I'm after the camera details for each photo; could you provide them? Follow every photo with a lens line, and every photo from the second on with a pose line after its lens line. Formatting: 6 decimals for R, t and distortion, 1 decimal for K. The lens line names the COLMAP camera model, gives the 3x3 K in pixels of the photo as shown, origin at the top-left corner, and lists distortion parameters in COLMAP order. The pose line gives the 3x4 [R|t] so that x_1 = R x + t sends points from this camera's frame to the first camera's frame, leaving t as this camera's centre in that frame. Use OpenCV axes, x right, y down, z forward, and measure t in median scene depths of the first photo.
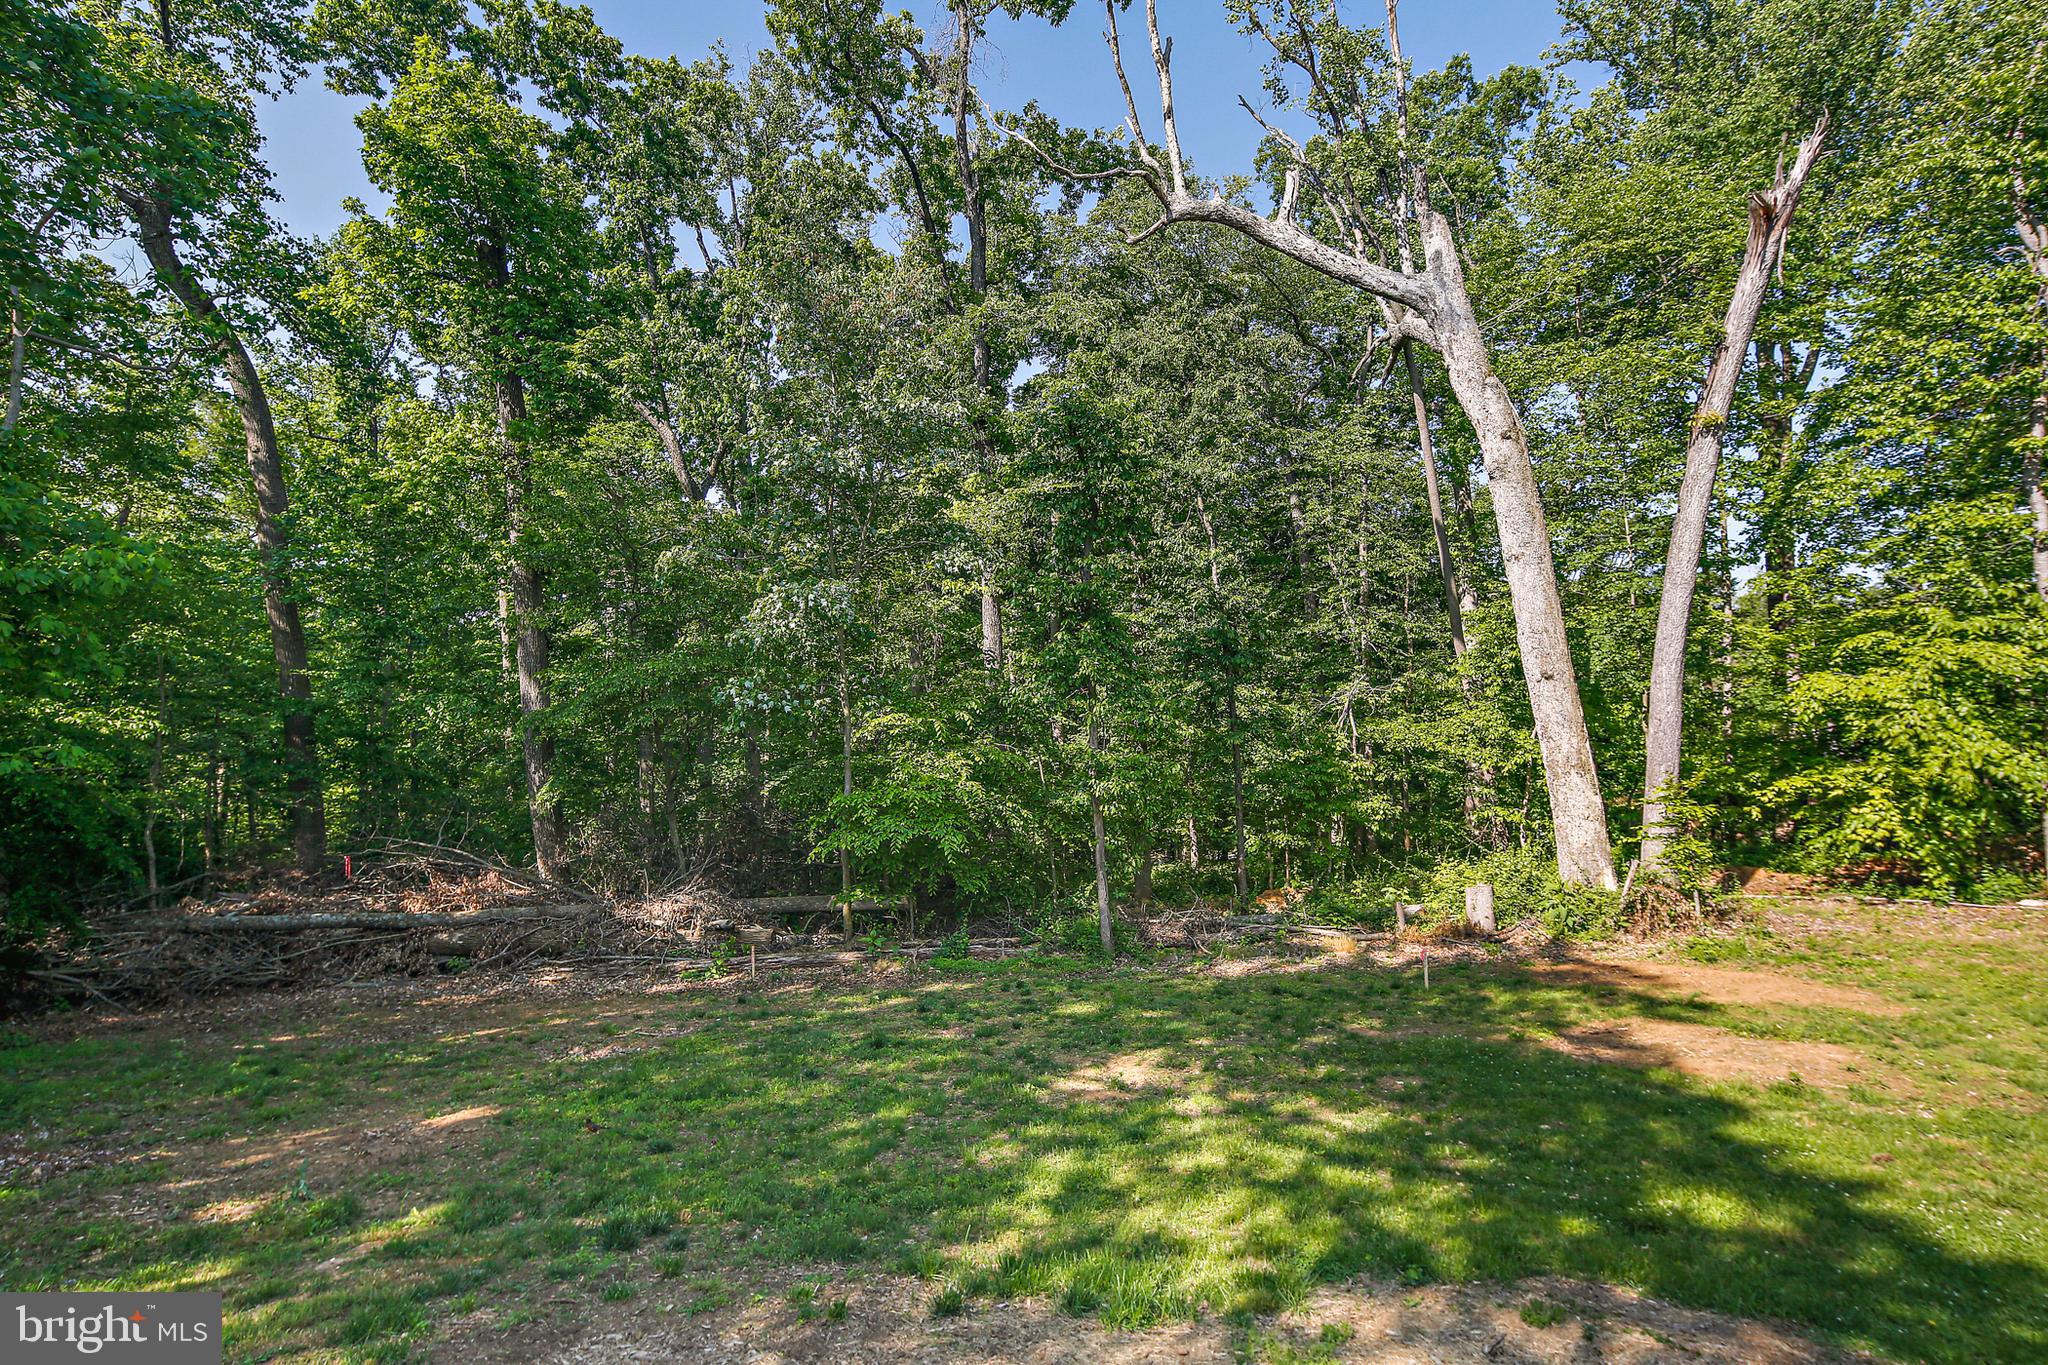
lens RADIAL K [[1008.9, 0, 1030.6], [0, 1008.9, 678.2], [0, 0, 1]] dist [-0.000051, -0.000278]
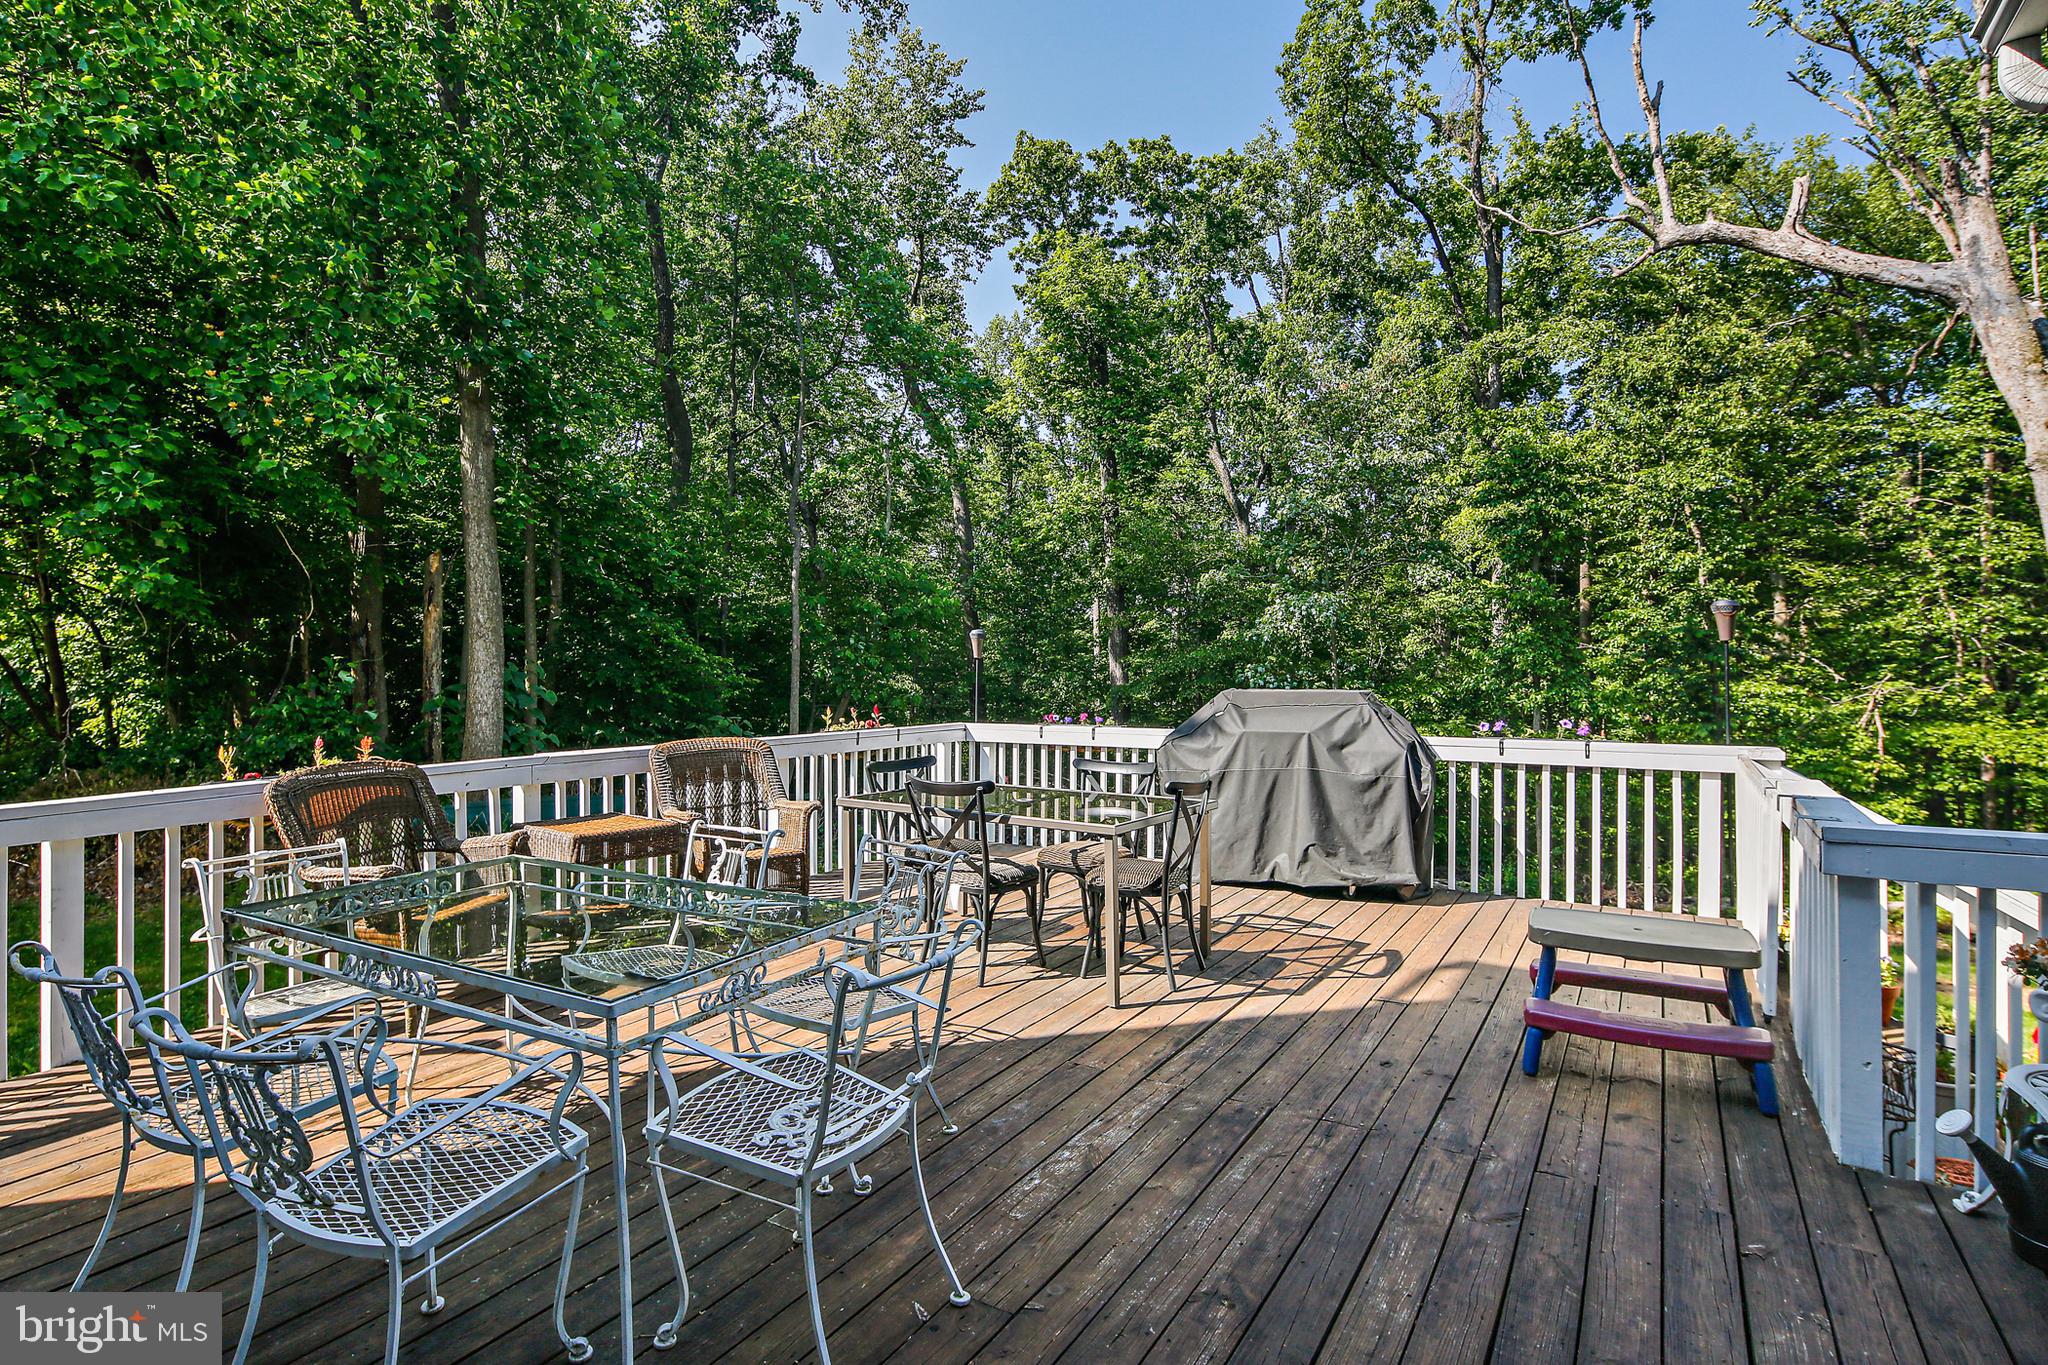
lens RADIAL K [[1008.9, 0, 1030.6], [0, 1008.9, 678.2], [0, 0, 1]] dist [-0.000051, -0.000278]
pose [[0.858152, 0.026720, -0.512700, 0.111532], [-0.019141, 0.999616, 0.020060, -0.002665], [0.513039, -0.007401, 0.858333, -0.242786]]
